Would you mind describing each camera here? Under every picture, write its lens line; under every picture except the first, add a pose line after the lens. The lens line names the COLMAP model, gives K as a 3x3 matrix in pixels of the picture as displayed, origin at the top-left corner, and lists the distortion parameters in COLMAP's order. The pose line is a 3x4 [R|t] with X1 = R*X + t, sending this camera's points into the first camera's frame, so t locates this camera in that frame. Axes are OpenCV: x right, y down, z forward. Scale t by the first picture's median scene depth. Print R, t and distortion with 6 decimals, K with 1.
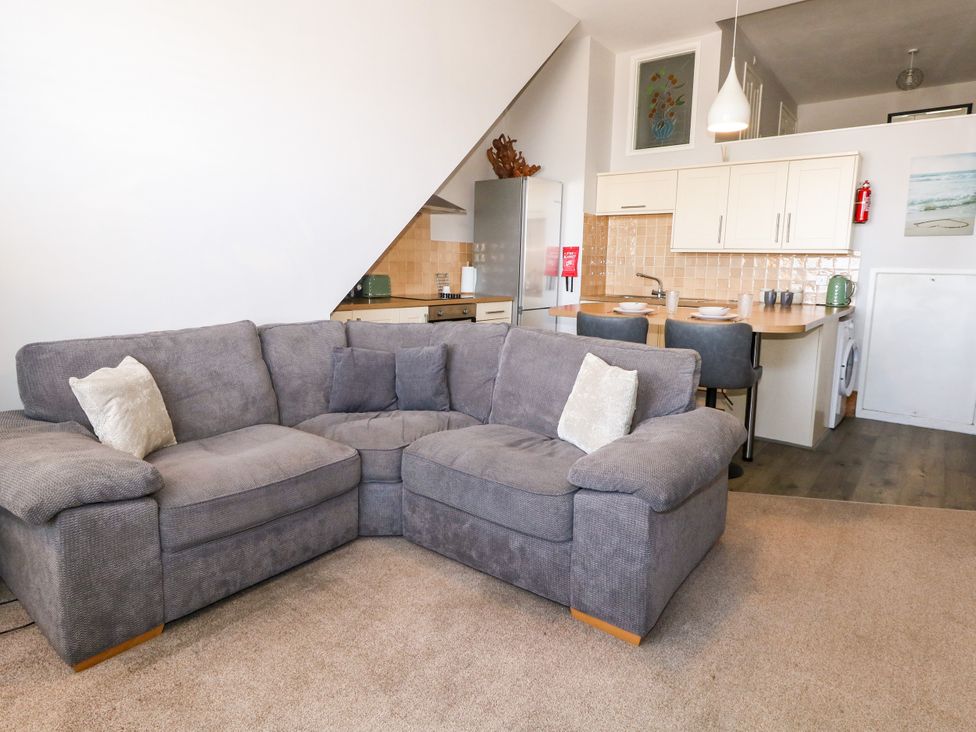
lens RADIAL K [[556.9, 0, 453.5], [0, 556.9, 332.0], [0, 0, 1]] dist [-0.000601, 0.000000]
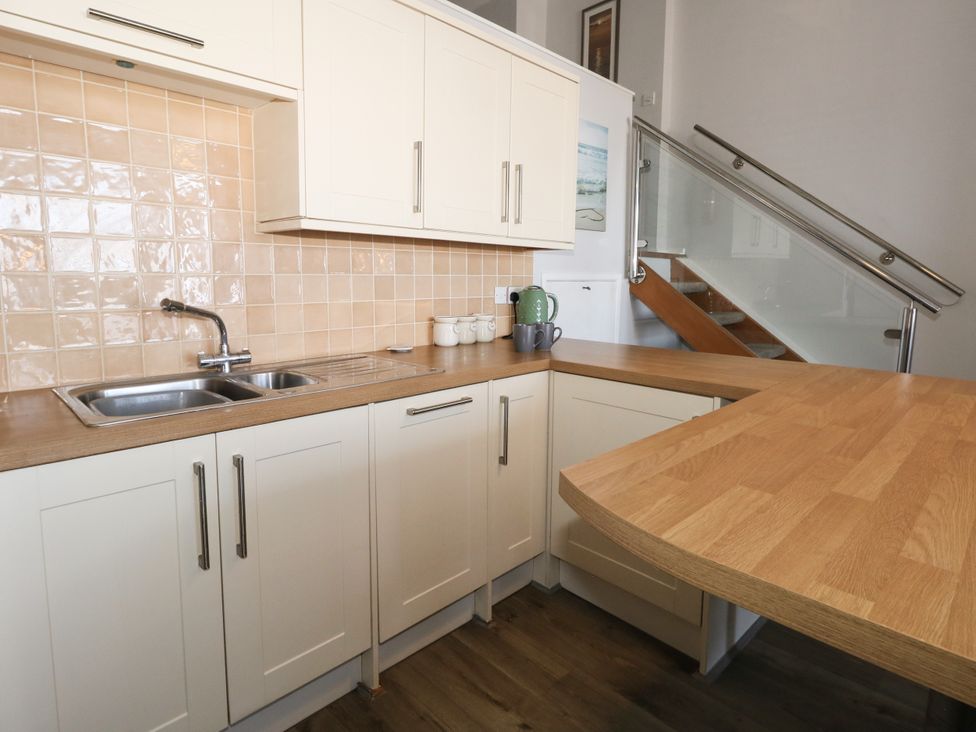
lens RADIAL K [[556.9, 0, 492.6], [0, 556.9, 336.8], [0, 0, 1]] dist [-0.000601, 0.000000]
pose [[0.057583, -0.120815, 0.991004, 0.076182], [0.122205, 0.986039, 0.113109, -0.102555], [-0.990833, 0.114592, 0.071543, 0.852485]]
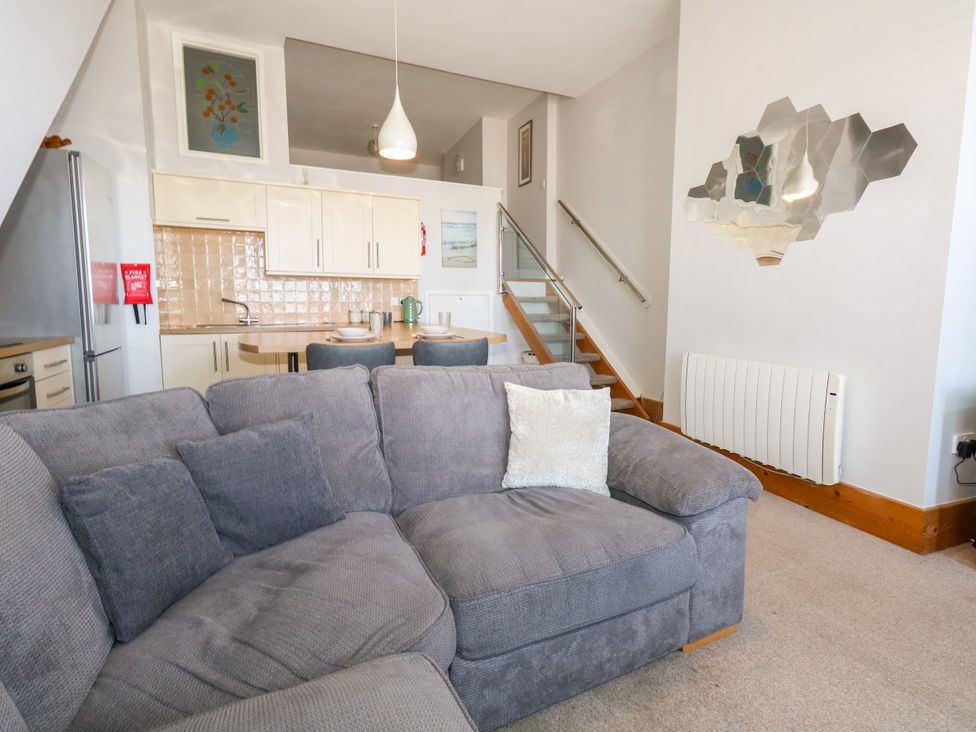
lens RADIAL K [[508.9, 0, 496.7], [0, 508.9, 353.8], [0, 0, 1]] dist [0.000803, -0.000724]
pose [[0.413012, -0.112443, 0.903757, -0.218638], [0.113378, 0.990977, 0.071482, -0.029882], [-0.903641, 0.072943, 0.422034, 0.304733]]
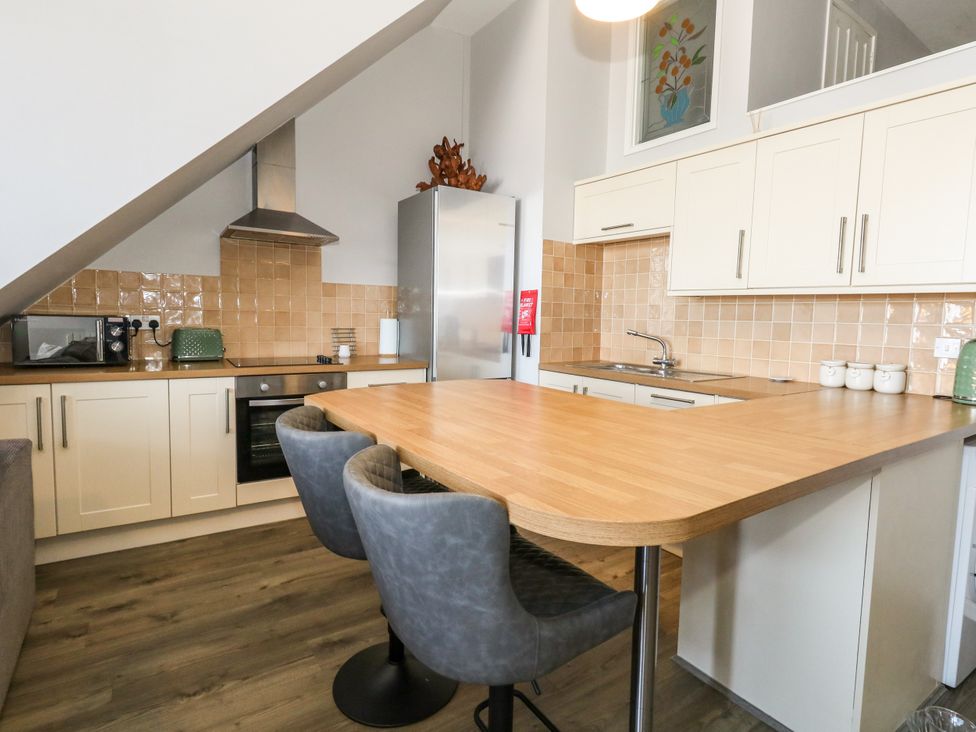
lens RADIAL K [[508.9, 0, 493.3], [0, 508.9, 360.6], [0, 0, 1]] dist [0.000803, -0.000724]
pose [[0.968642, 0.024945, -0.247207, 0.334513], [-0.034811, 0.998759, -0.035619, -0.044925], [0.246011, 0.043107, 0.968308, 0.403685]]
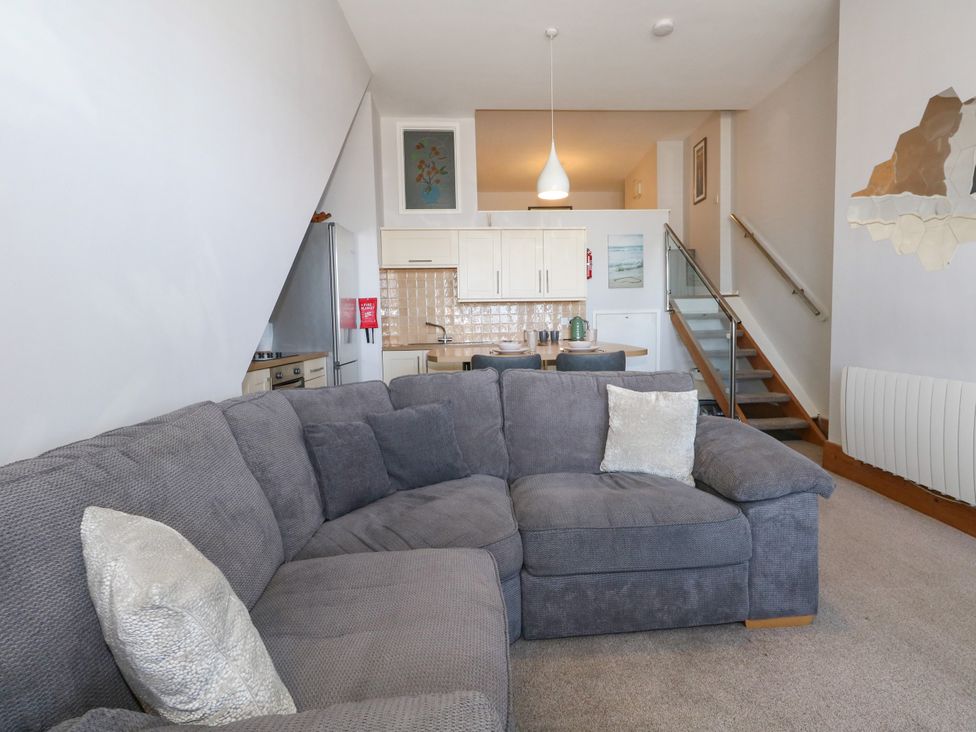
lens RADIAL K [[508.9, 0, 496.4], [0, 508.9, 355.6], [0, 0, 1]] dist [0.000803, -0.000724]
pose [[0.730149, -0.077544, 0.678873, -0.251923], [0.117861, 0.992940, -0.013345, -0.012805], [-0.673046, 0.089757, 0.734134, 0.196930]]
